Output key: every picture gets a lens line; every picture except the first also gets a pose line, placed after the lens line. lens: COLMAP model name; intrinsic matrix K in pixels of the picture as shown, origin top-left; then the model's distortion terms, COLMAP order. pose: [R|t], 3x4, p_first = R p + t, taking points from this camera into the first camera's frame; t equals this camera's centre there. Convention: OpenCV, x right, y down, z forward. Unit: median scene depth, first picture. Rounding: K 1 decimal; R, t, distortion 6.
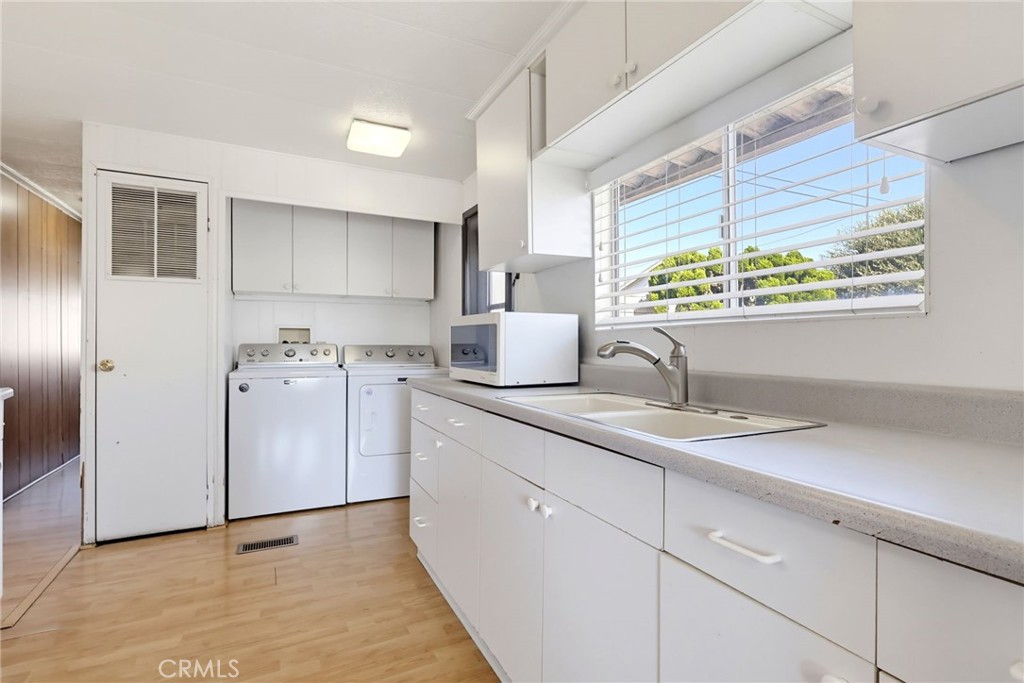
lens RADIAL K [[482.0, 0, 514.8], [0, 482.0, 333.8], [0, 0, 1]] dist [-0.002024, 0.000619]
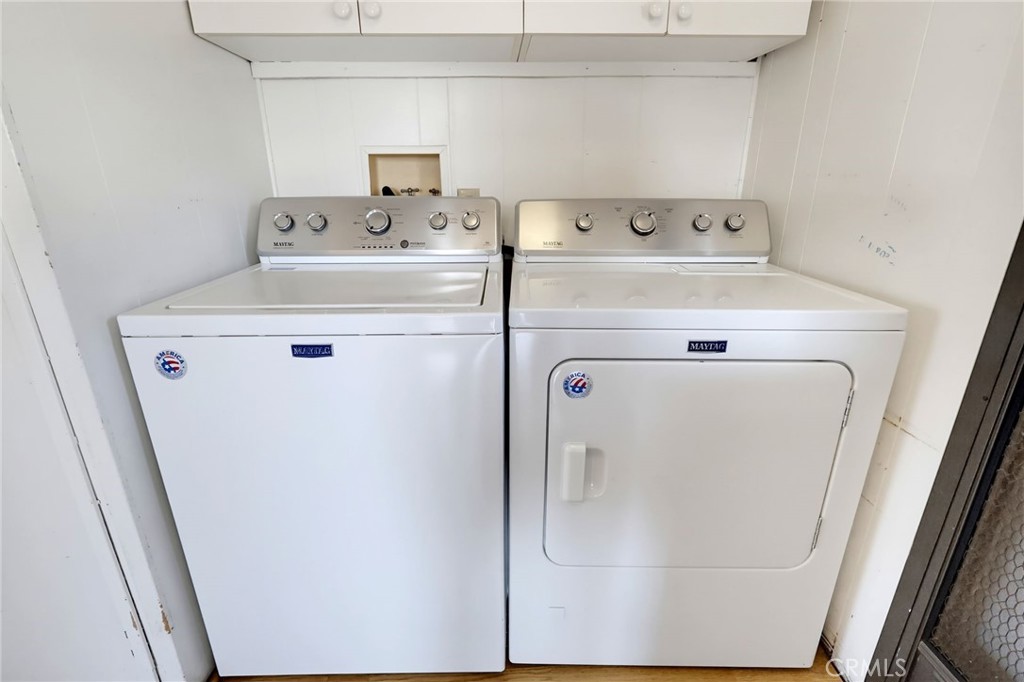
lens RADIAL K [[482.0, 0, 514.8], [0, 482.0, 333.3], [0, 0, 1]] dist [-0.002024, 0.000619]
pose [[0.902544, 0.129470, -0.410673, -0.197115], [0.013431, 0.944798, 0.327377, -0.000593], [0.430389, -0.300987, 0.850983, 0.665167]]
